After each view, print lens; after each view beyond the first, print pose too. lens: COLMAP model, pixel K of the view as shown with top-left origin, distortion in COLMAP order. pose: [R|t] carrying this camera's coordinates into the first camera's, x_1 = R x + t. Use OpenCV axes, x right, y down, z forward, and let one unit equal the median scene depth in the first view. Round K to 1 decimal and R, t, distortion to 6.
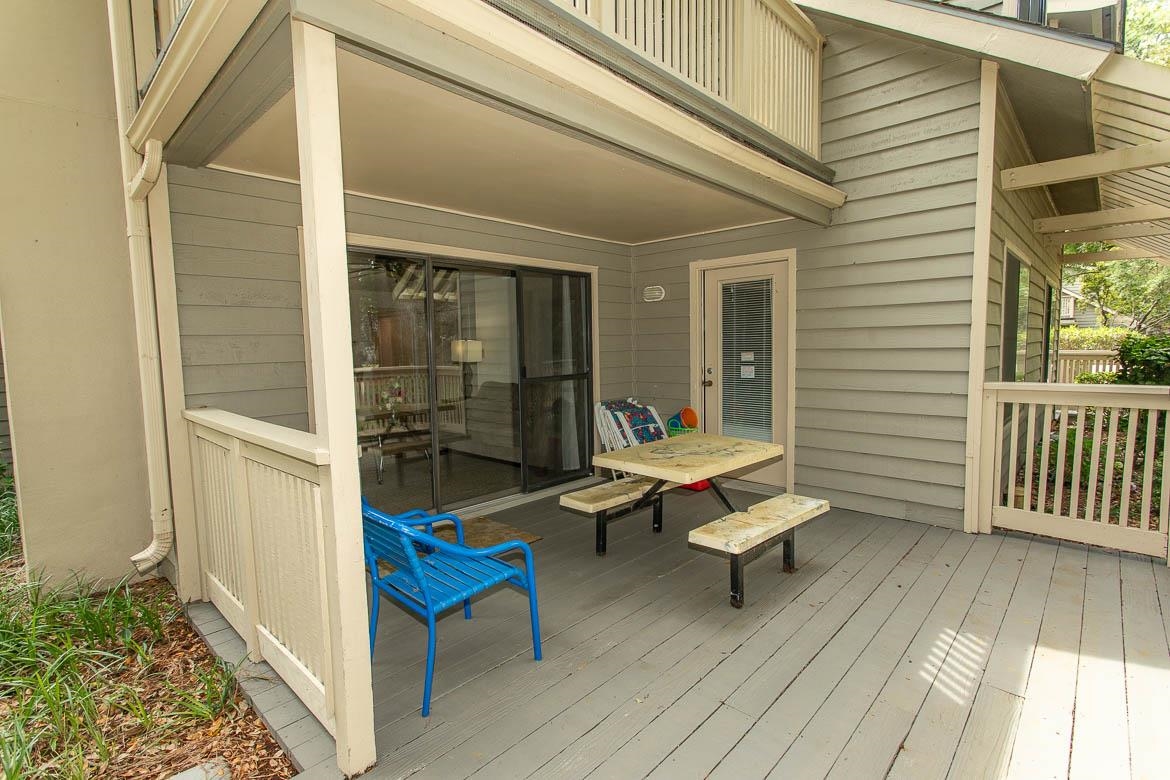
lens RADIAL K [[549.7, 0, 583.7], [0, 549.7, 385.3], [0, 0, 1]] dist [0.000974, 0.000799]
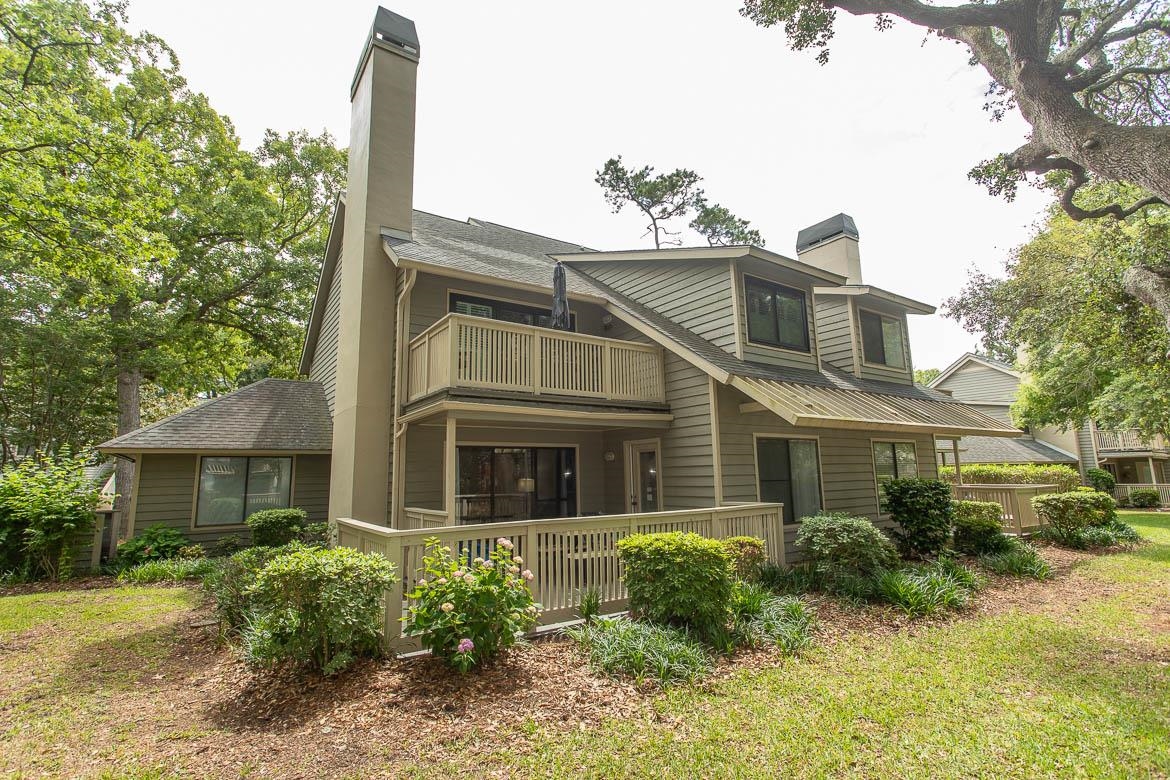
lens RADIAL K [[551.9, 0, 586.1], [0, 551.9, 384.5], [0, 0, 1]] dist [0.000917, 0.000387]
pose [[0.979872, -0.033833, -0.196739, 0.572111], [-0.013486, 0.972064, -0.234330, 0.055221], [0.199171, 0.232267, 0.952041, -1.207597]]
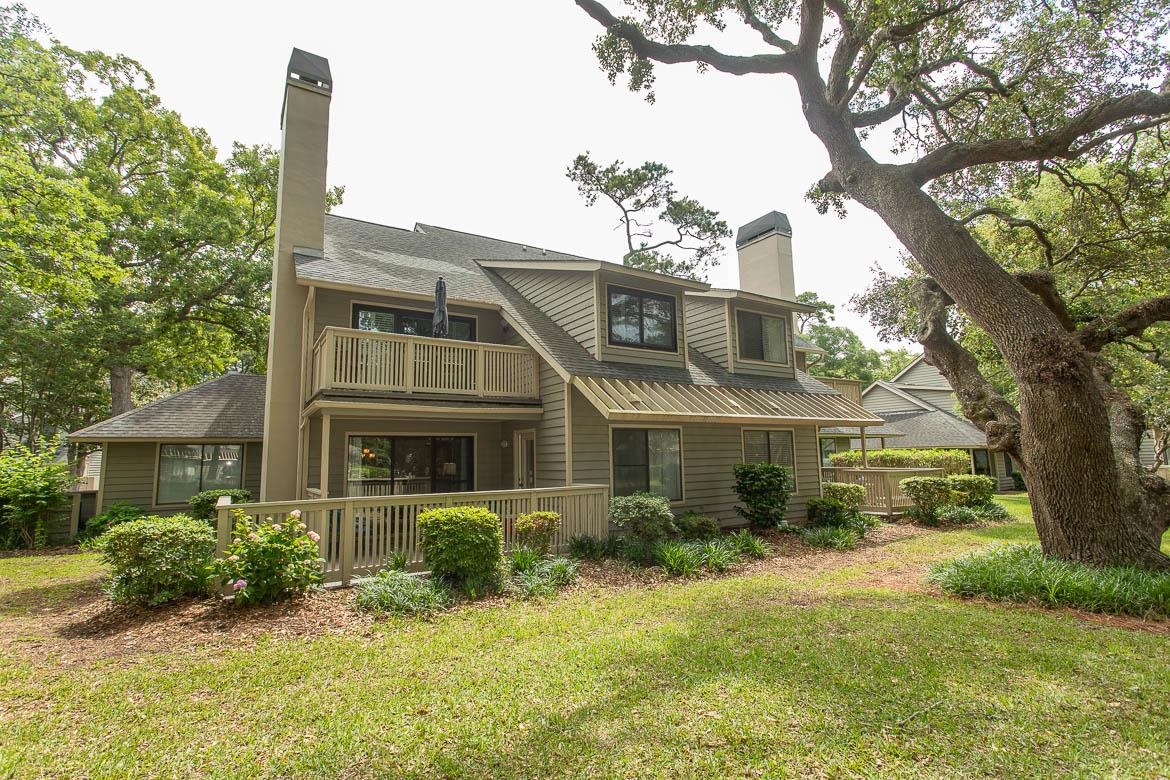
lens RADIAL K [[549.7, 0, 583.7], [0, 549.7, 385.3], [0, 0, 1]] dist [0.000974, 0.000799]
pose [[0.972087, -0.032445, -0.232366, 1.252517], [-0.015686, 0.979189, -0.202342, 0.056037], [0.234095, 0.200339, 0.951348, -1.396136]]
